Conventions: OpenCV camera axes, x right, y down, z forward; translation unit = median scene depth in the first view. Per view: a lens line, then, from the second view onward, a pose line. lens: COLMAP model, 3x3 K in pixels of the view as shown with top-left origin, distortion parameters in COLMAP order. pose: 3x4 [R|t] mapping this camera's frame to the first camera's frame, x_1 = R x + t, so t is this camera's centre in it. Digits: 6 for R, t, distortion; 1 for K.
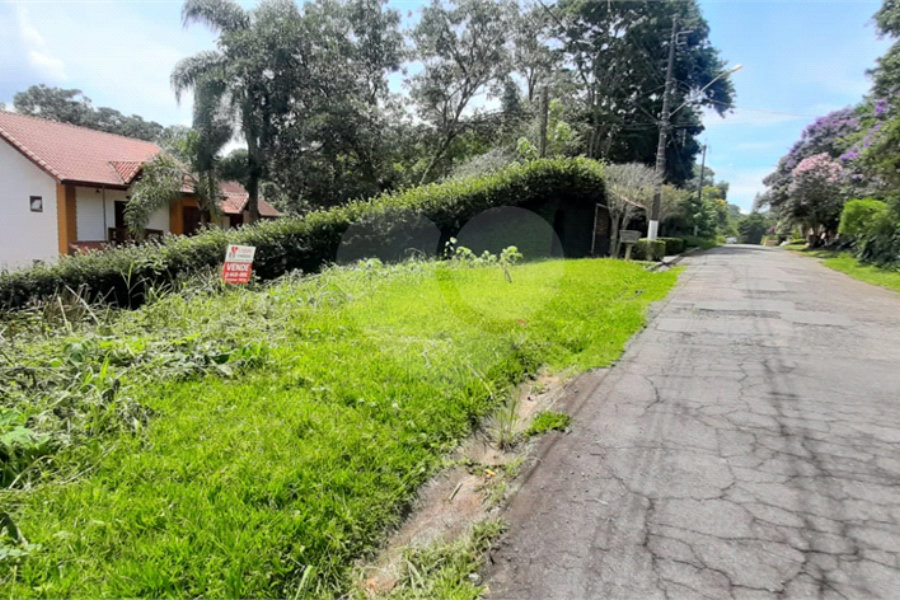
lens RADIAL K [[518.4, 0, 448.1], [0, 518.4, 290.7], [0, 0, 1]] dist [0.002025, -0.005671]
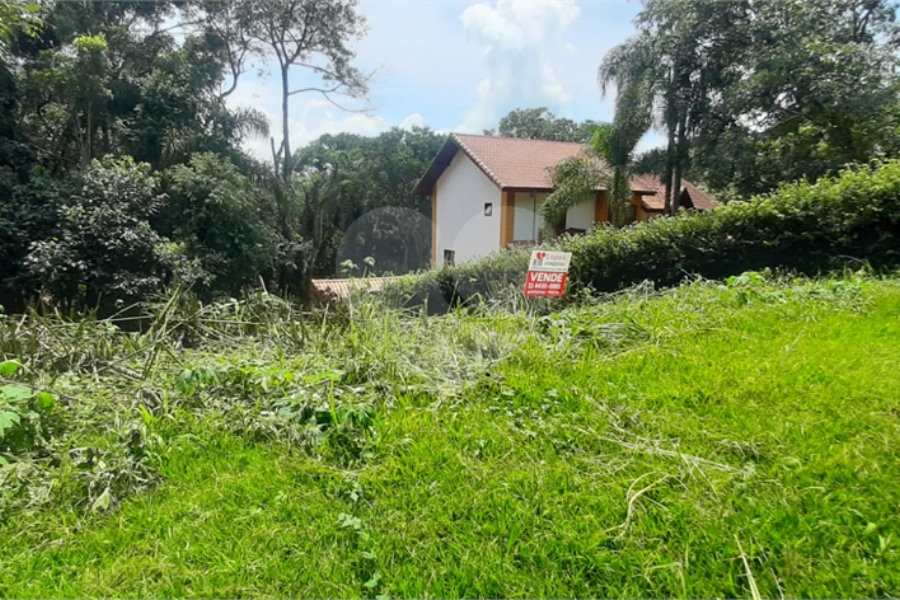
lens RADIAL K [[518.4, 0, 428.9], [0, 518.4, 292.8], [0, 0, 1]] dist [0.002025, -0.005671]
pose [[0.648904, 0.073729, -0.757290, 0.052288], [-0.065211, 0.997021, 0.041192, -0.022282], [0.758071, 0.022654, 0.651779, 0.168843]]
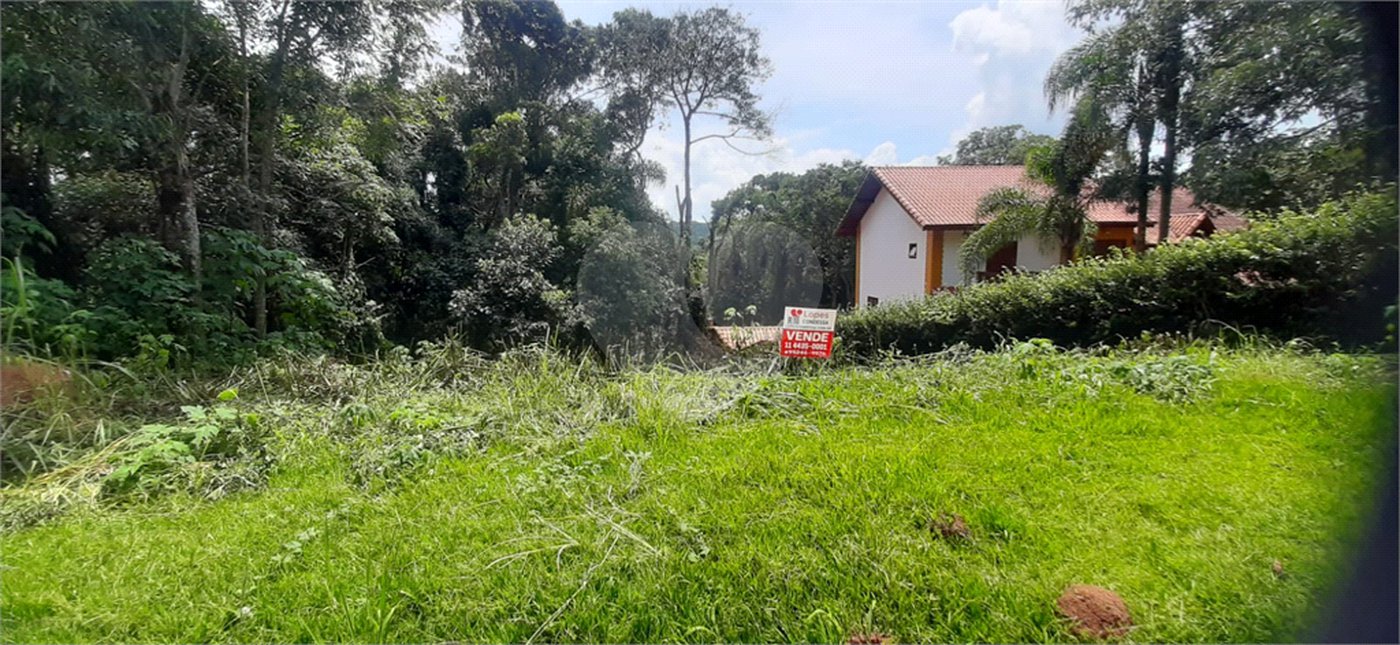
lens RADIAL K [[555.3, 0, 687.7], [0, 555.3, 314.8], [0, 0, 1]] dist [0.005996, -0.009085]
pose [[0.332616, 0.050431, -0.941713, 0.158836], [-0.079845, 0.996490, 0.025163, -0.043746], [0.939676, 0.066821, 0.335475, 0.294296]]
